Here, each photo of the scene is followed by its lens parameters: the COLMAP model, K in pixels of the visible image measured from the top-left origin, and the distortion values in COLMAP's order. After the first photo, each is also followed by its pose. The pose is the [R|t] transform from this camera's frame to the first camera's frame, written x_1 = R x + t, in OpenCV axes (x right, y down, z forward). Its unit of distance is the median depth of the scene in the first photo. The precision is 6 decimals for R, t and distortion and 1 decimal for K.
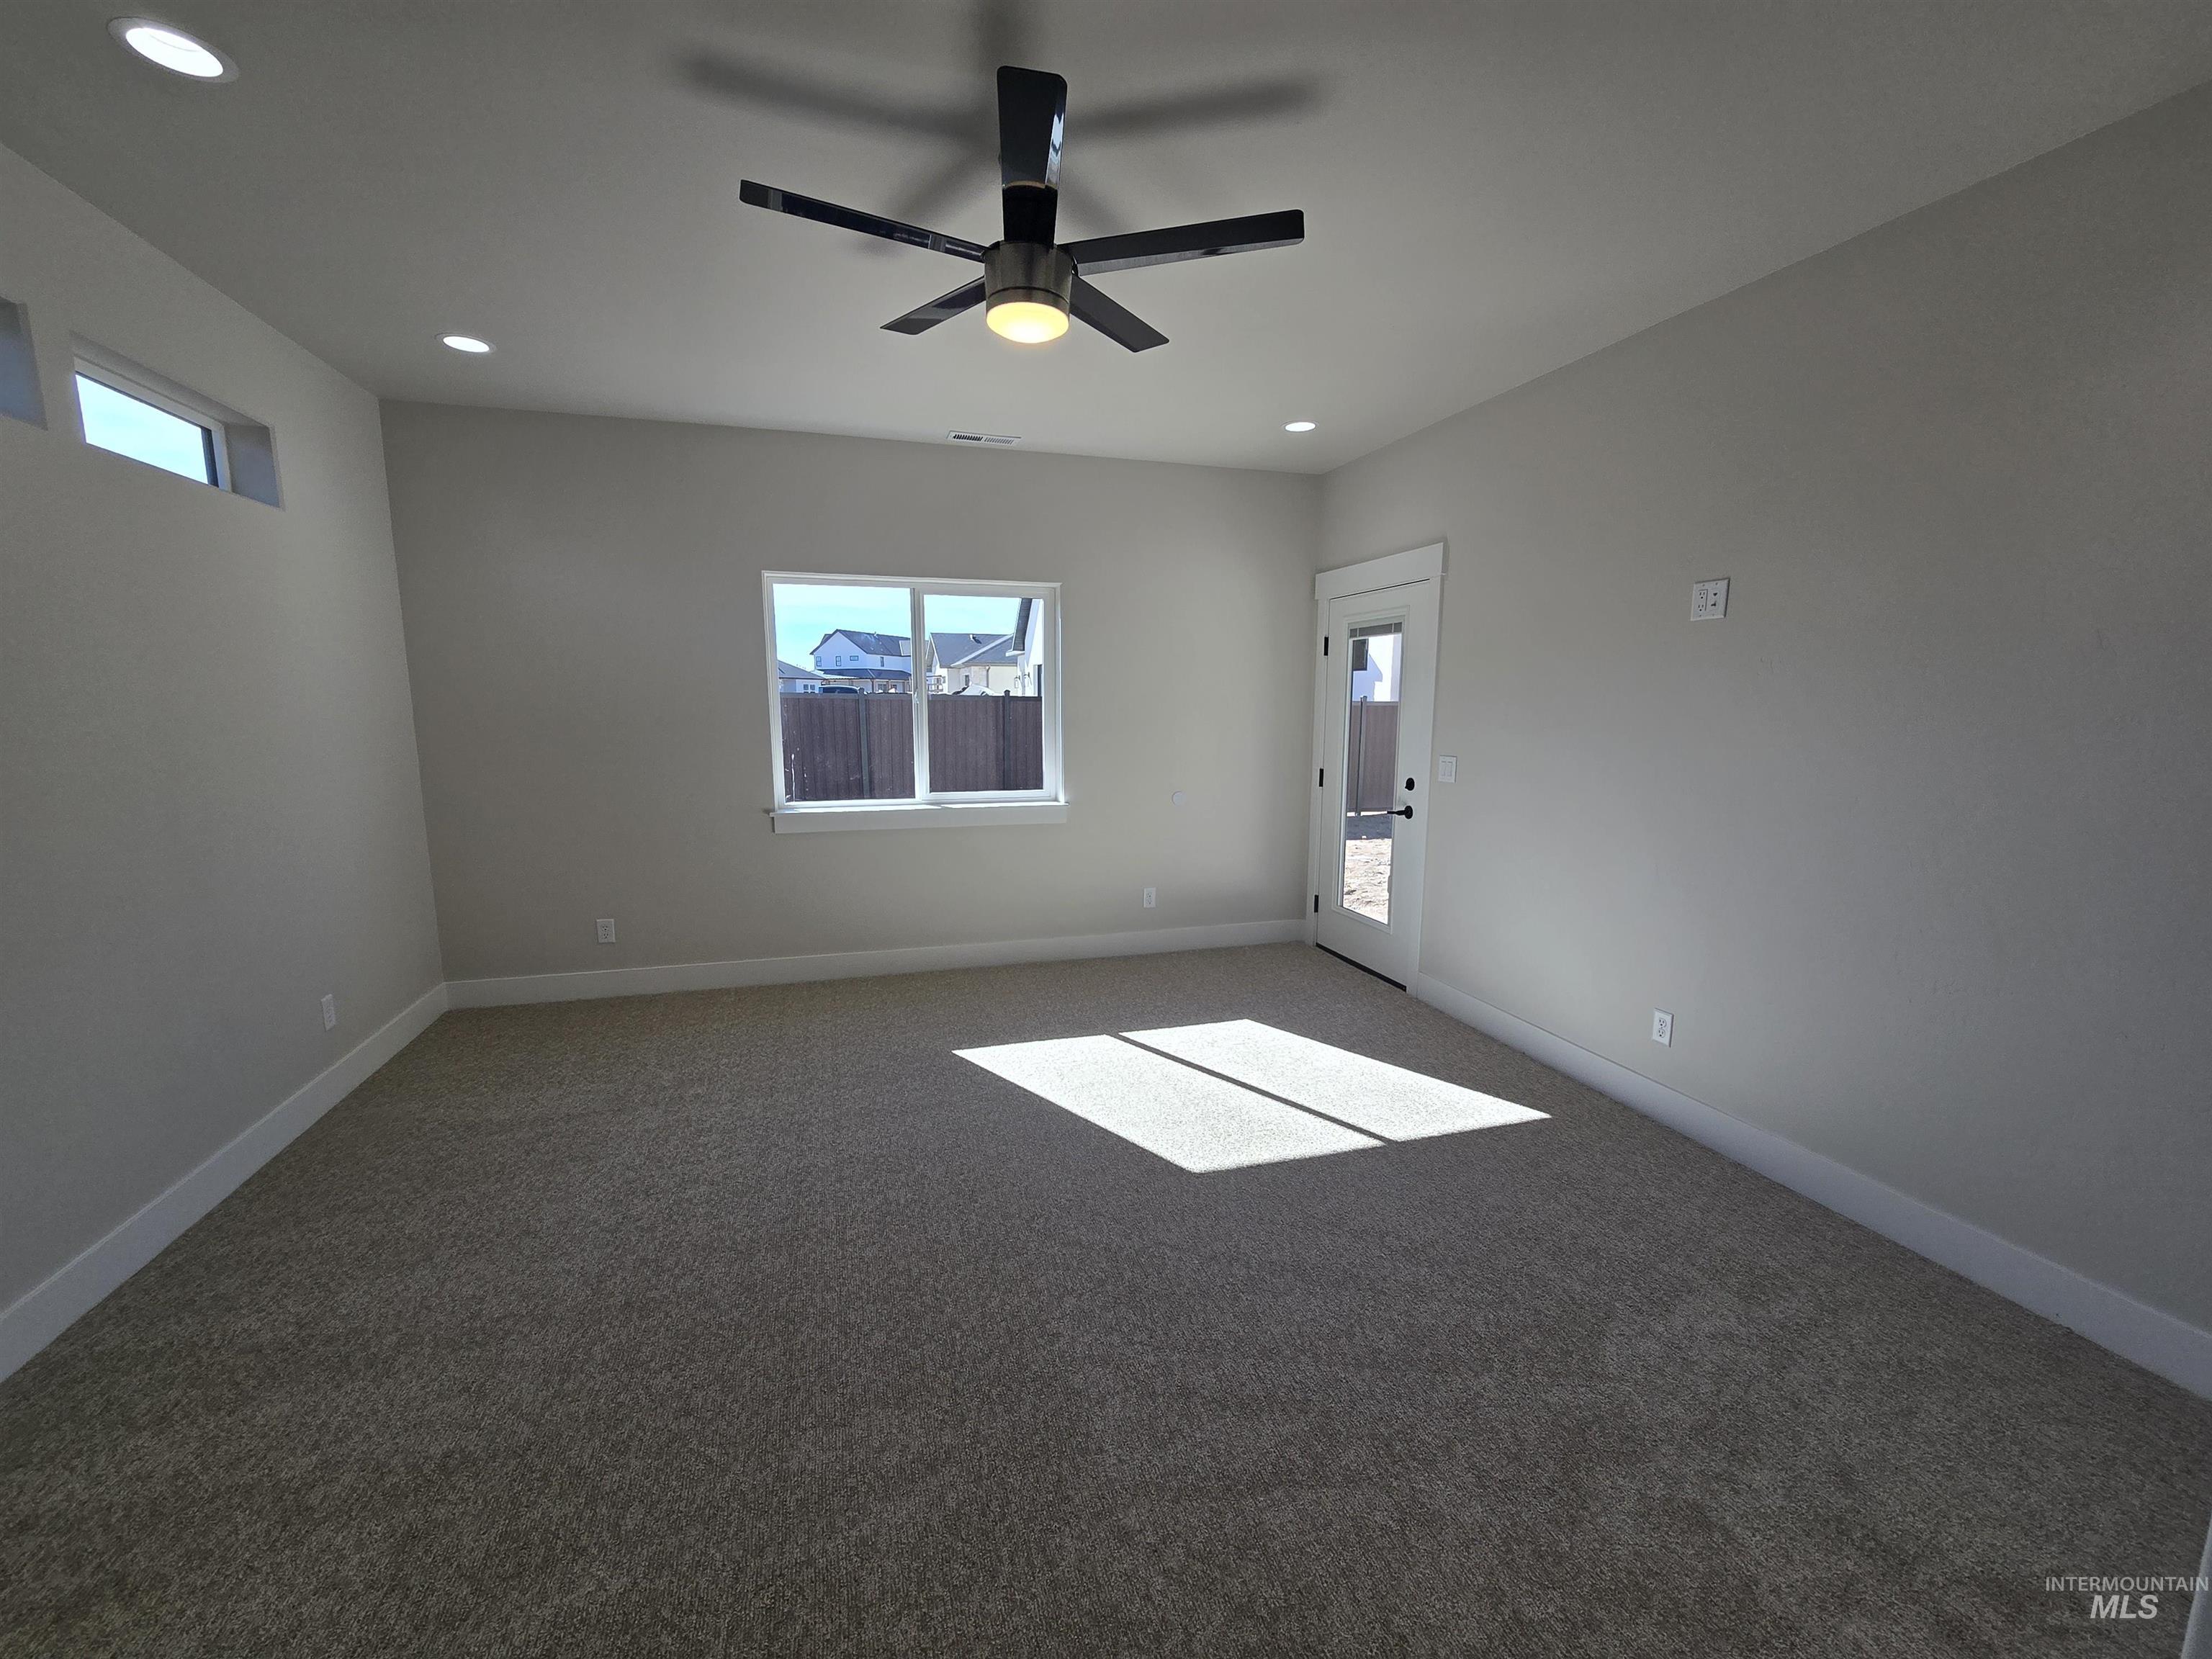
lens RADIAL K [[906.8, 0, 1089.8], [0, 906.8, 839.4], [0, 0, 1]] dist [-0.006234, 0.001427]
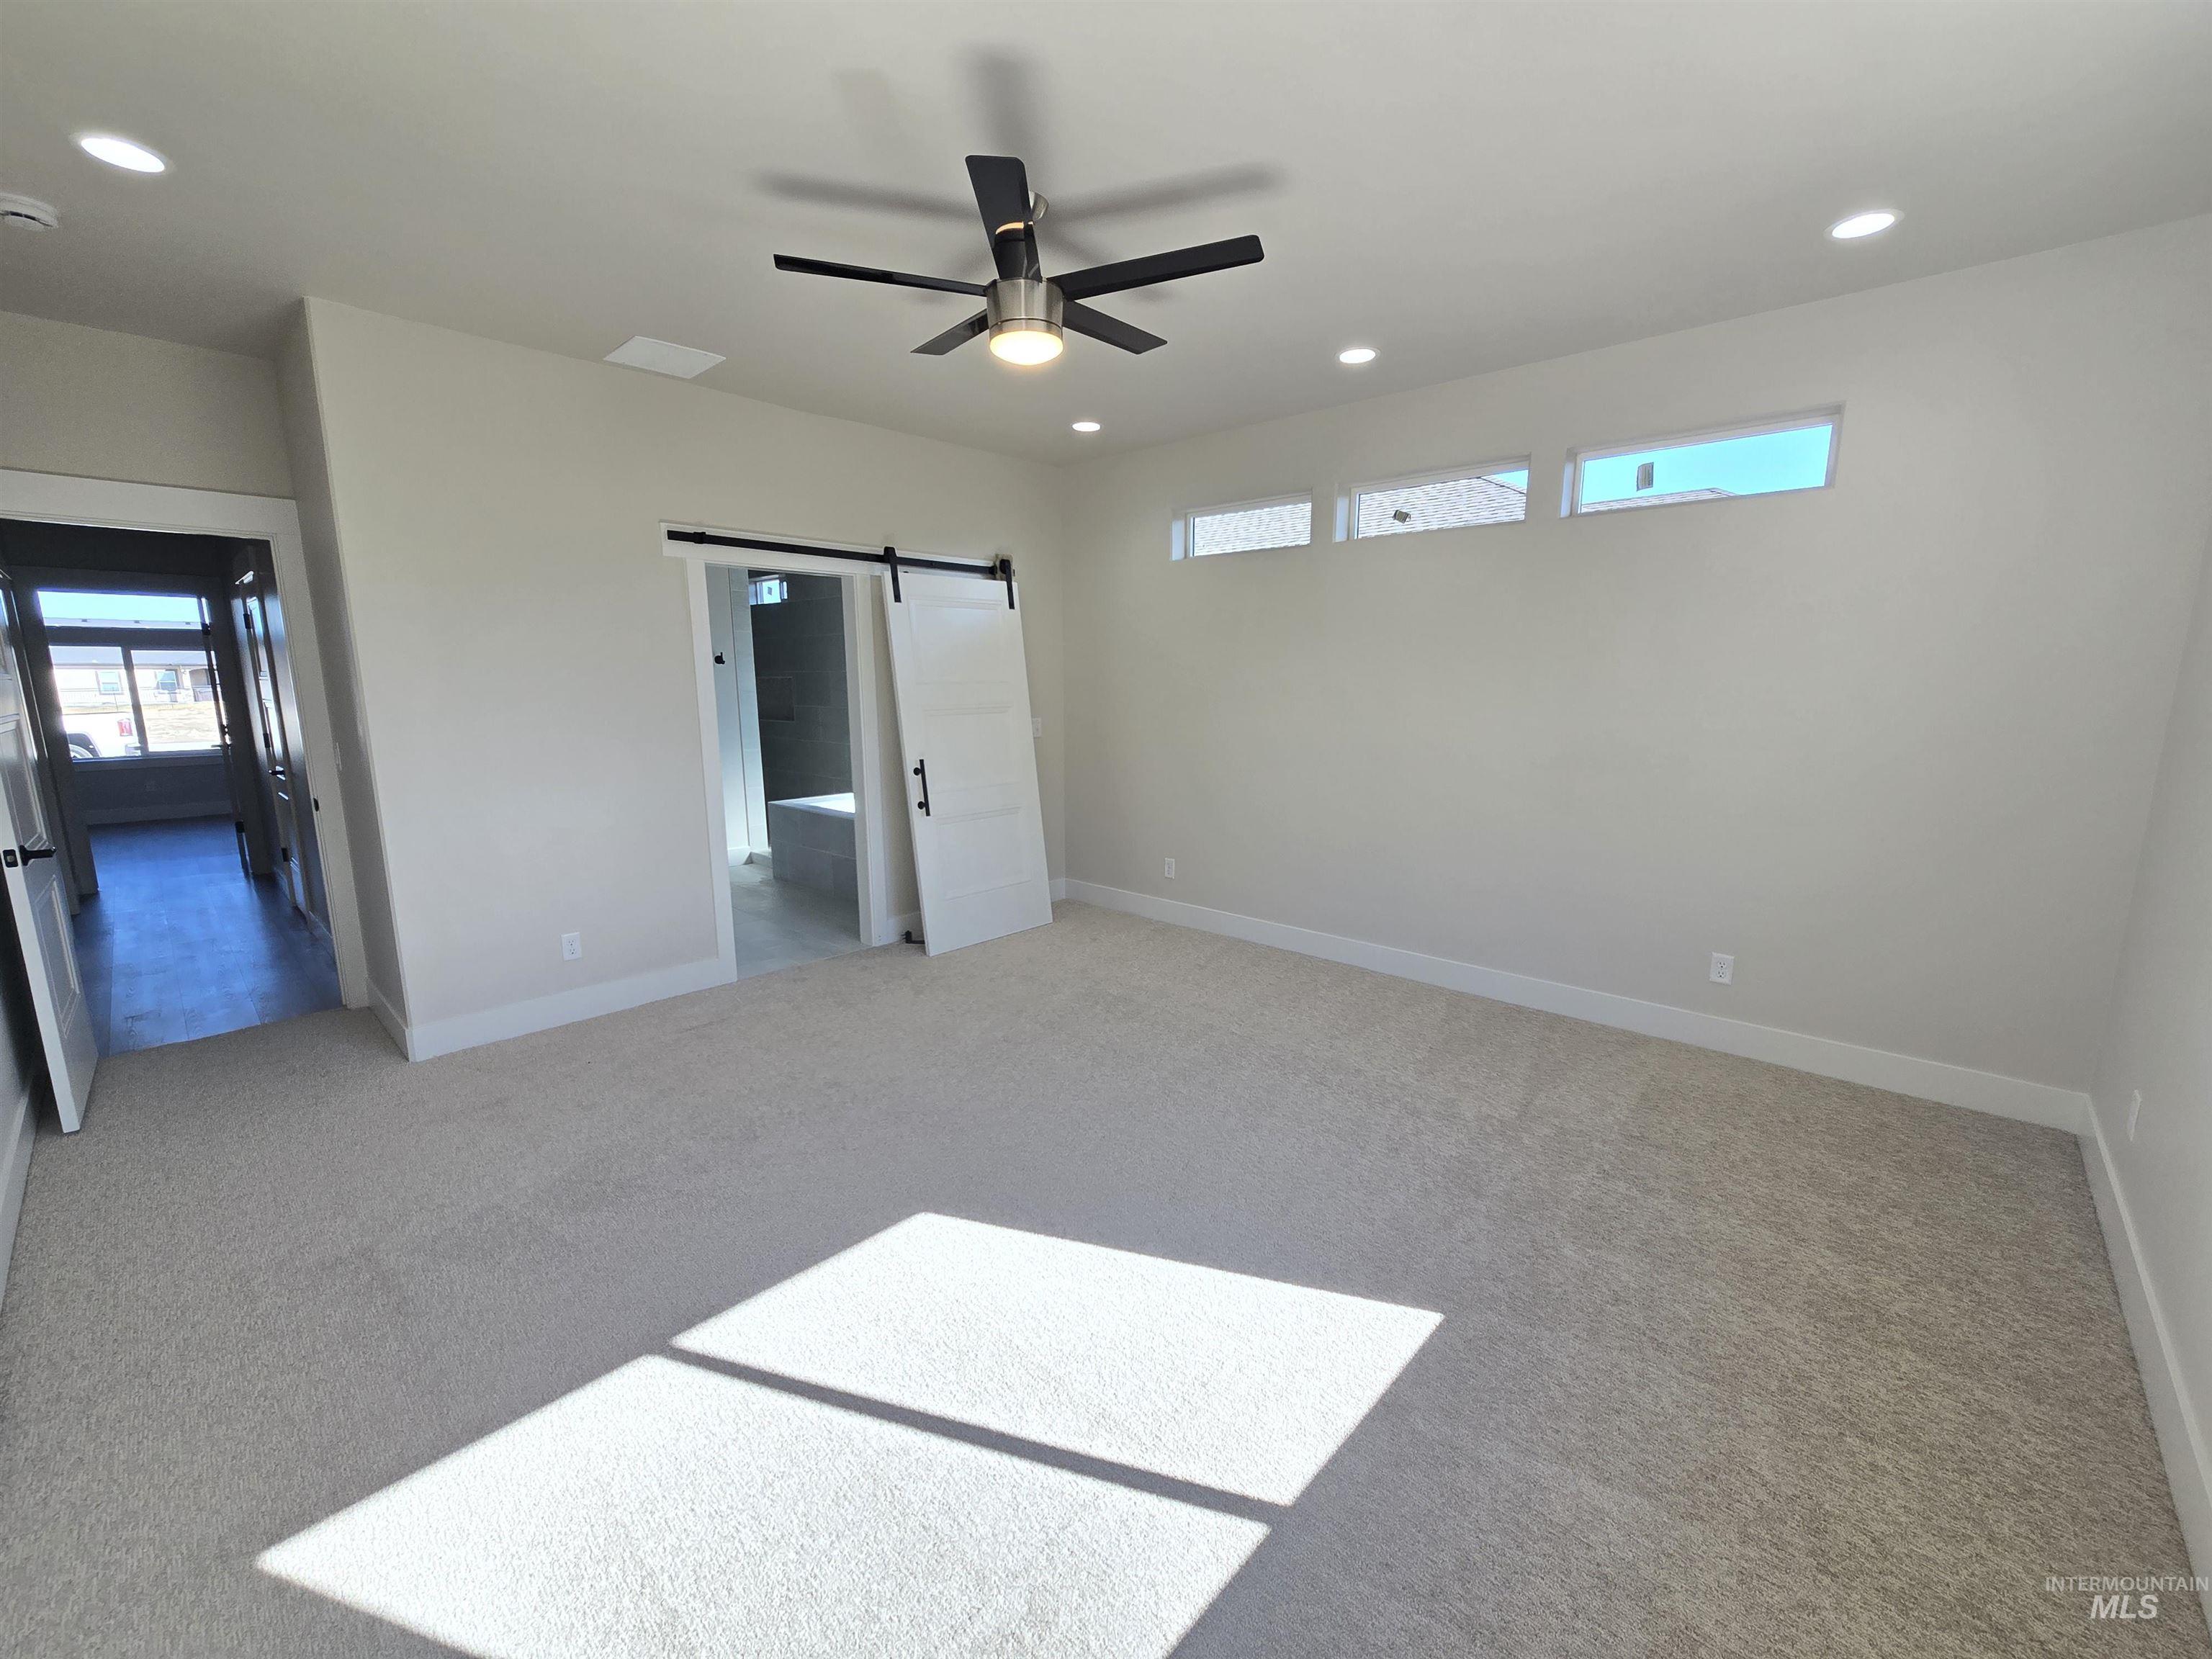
lens RADIAL K [[906.8, 0, 1099.5], [0, 906.8, 841.6], [0, 0, 1]] dist [-0.006234, 0.001427]
pose [[-0.864867, 0.088015, -0.494225, 0.218132], [-0.075765, 0.950347, 0.301830, -0.152265], [0.496250, 0.298488, -0.815255, 1.002154]]
